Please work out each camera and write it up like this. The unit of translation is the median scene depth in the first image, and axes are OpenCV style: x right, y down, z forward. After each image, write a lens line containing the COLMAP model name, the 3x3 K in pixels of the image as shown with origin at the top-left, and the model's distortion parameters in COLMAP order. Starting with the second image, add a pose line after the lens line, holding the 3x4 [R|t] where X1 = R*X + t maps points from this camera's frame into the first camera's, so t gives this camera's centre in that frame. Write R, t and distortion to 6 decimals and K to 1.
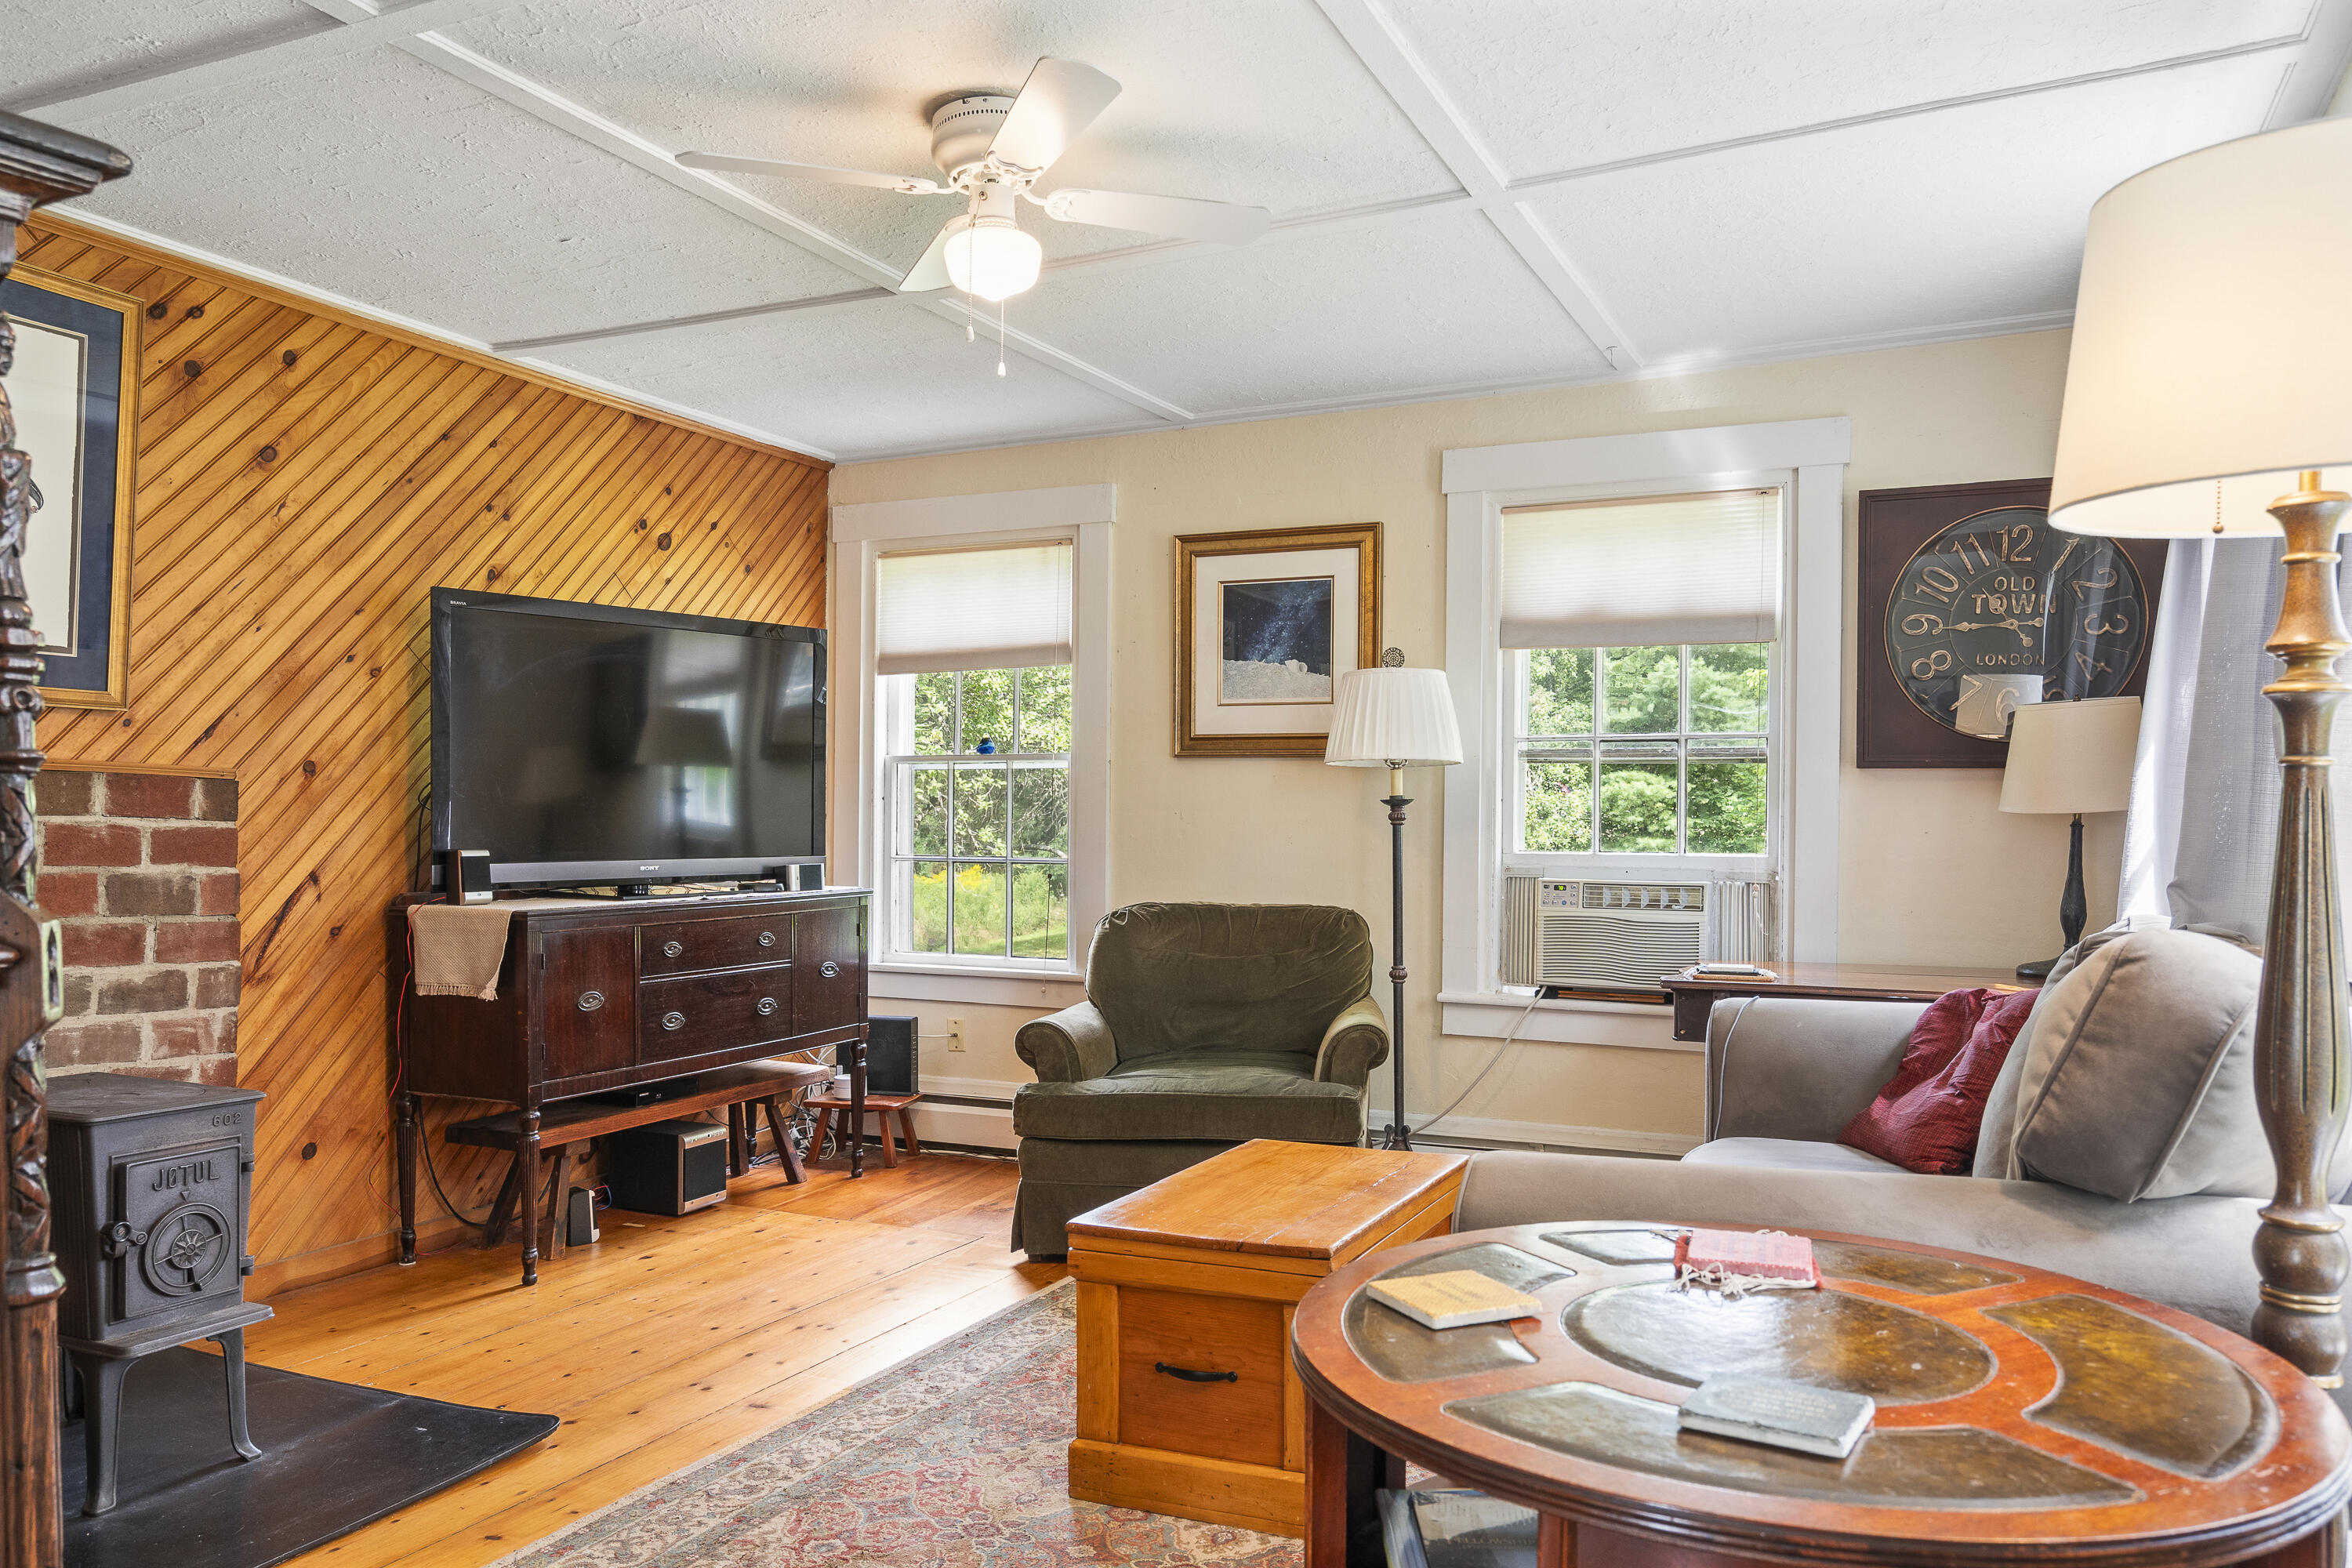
lens RADIAL K [[1674.4, 0, 1186.6], [0, 1674.4, 804.6], [0, 0, 1]] dist [-0.003541, -0.000839]
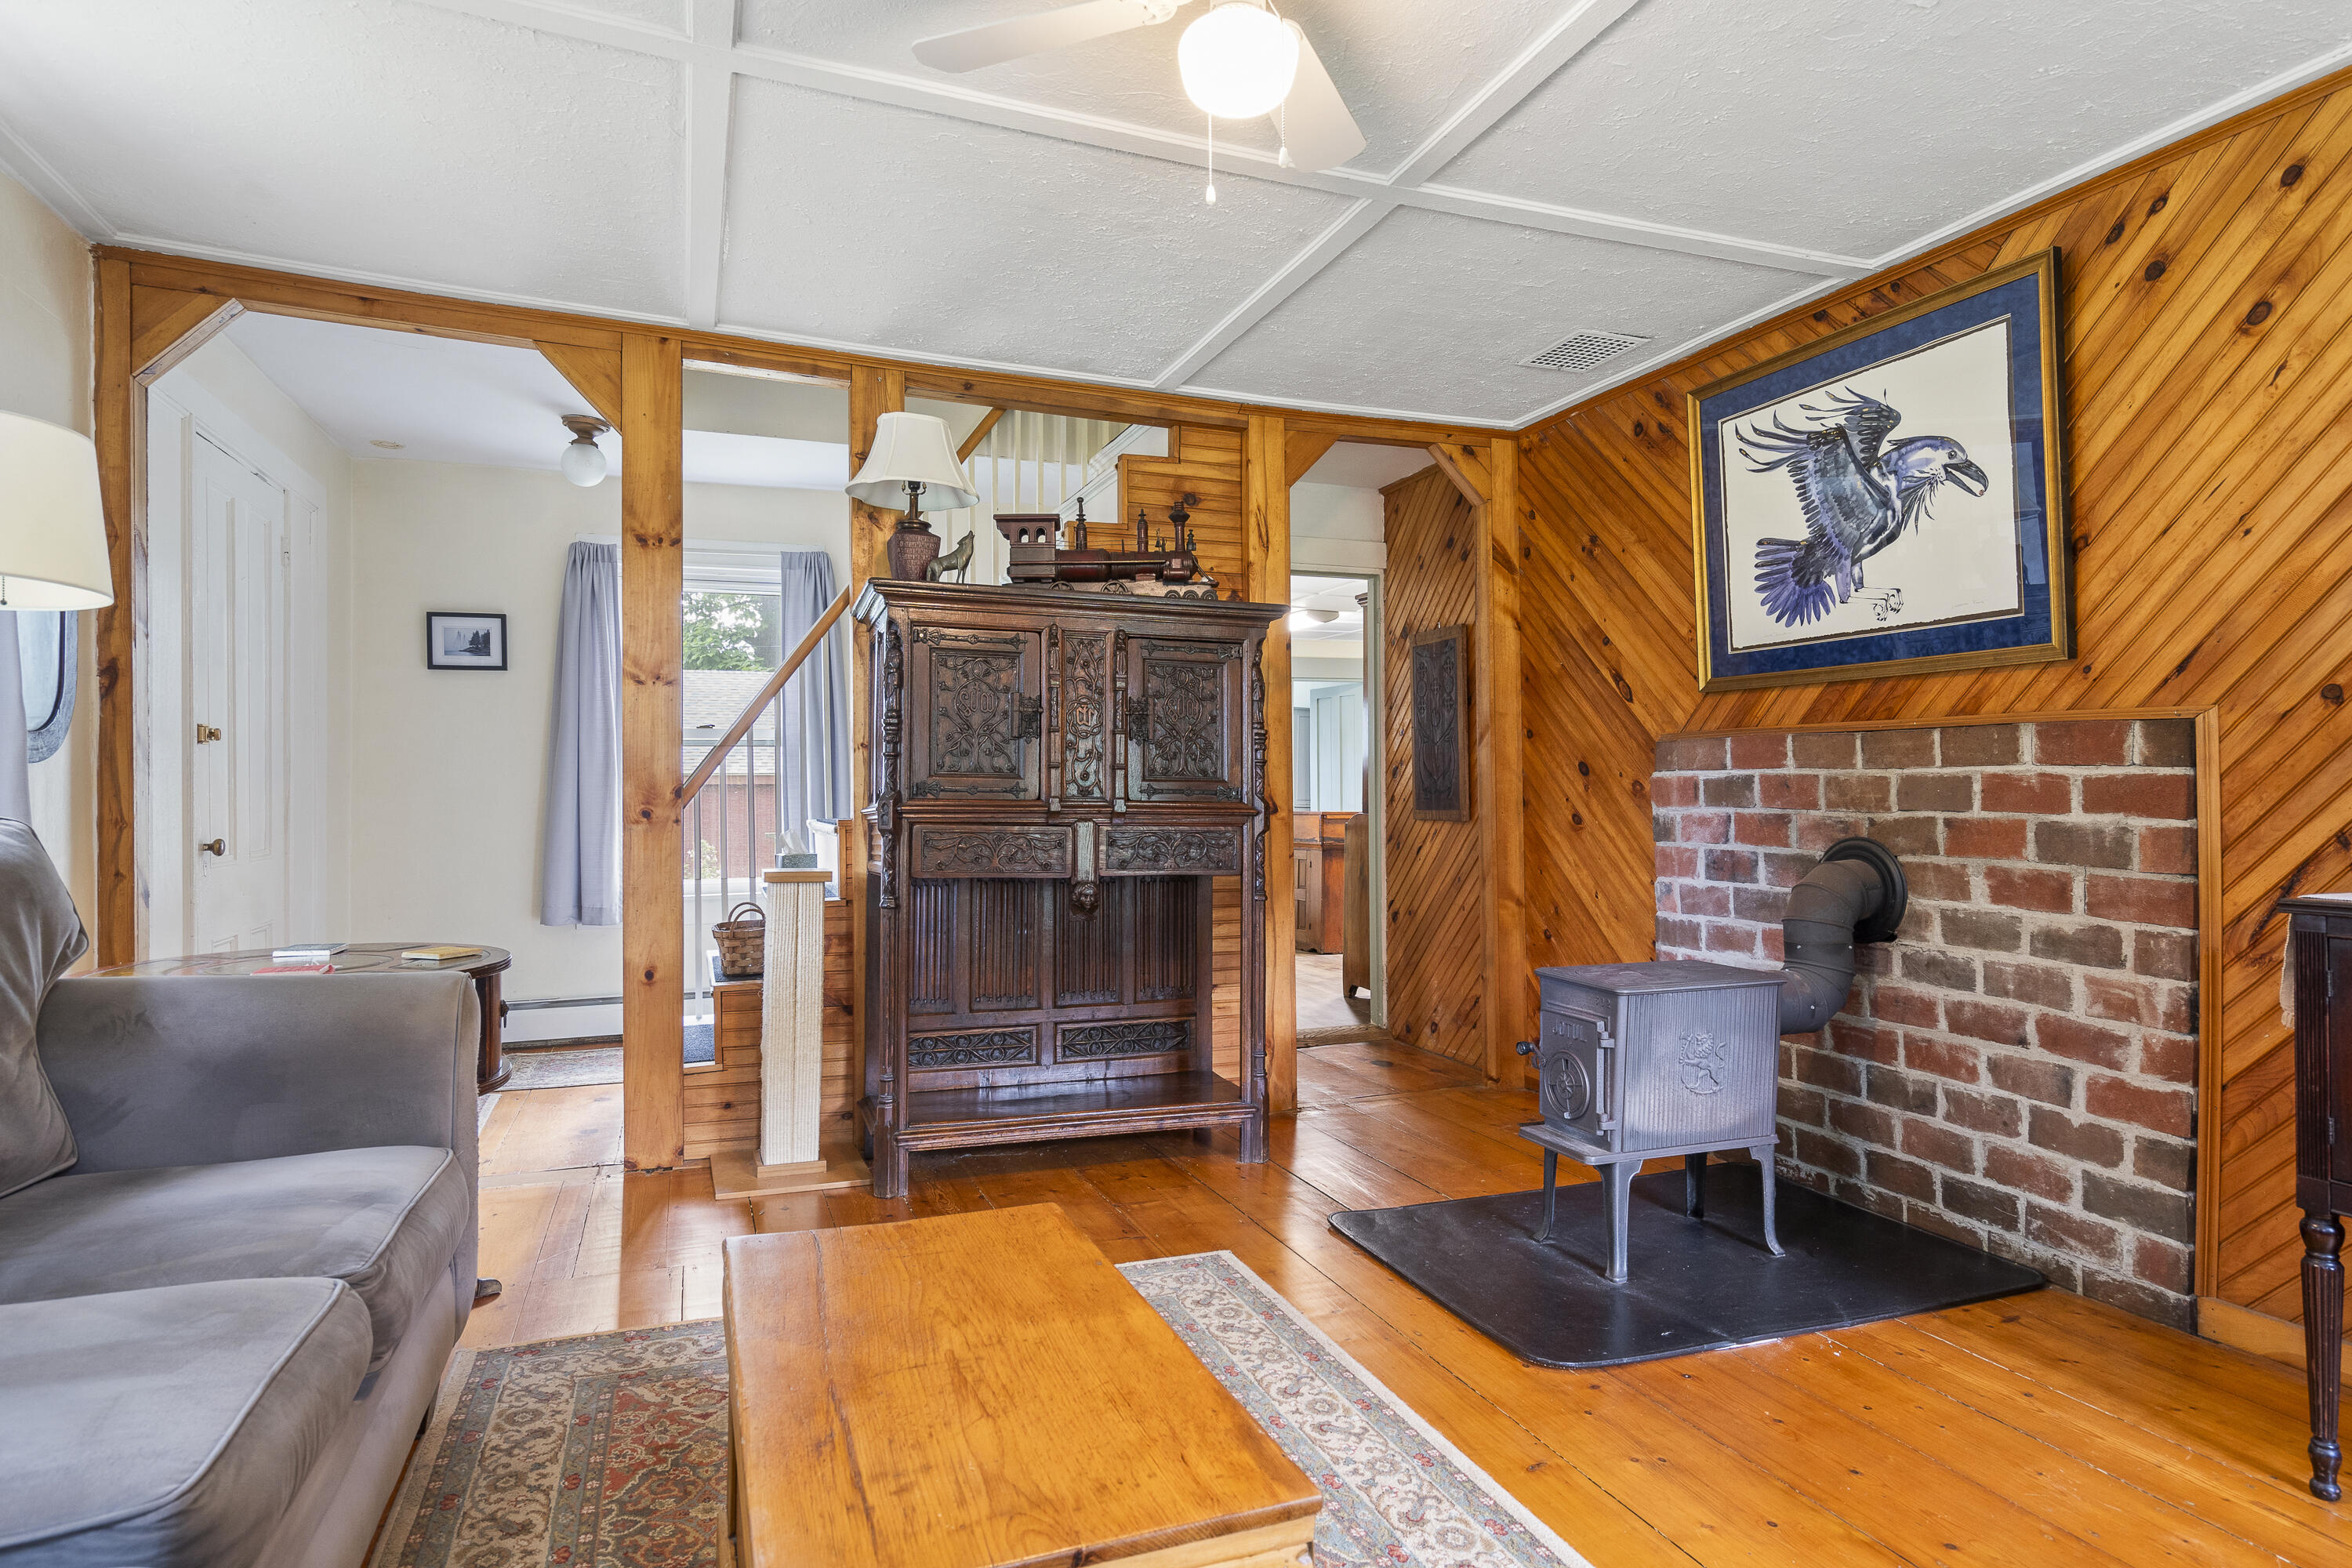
lens RADIAL K [[1270.3, 0, 1179.7], [0, 1270.3, 779.2], [0, 0, 1]] dist [0.000883, 0.000392]
pose [[-0.695876, -0.009924, -0.718093, 0.268236], [0.005954, 0.999790, -0.019587, 0.026526], [0.718137, -0.017906, -0.695671, 1.104805]]
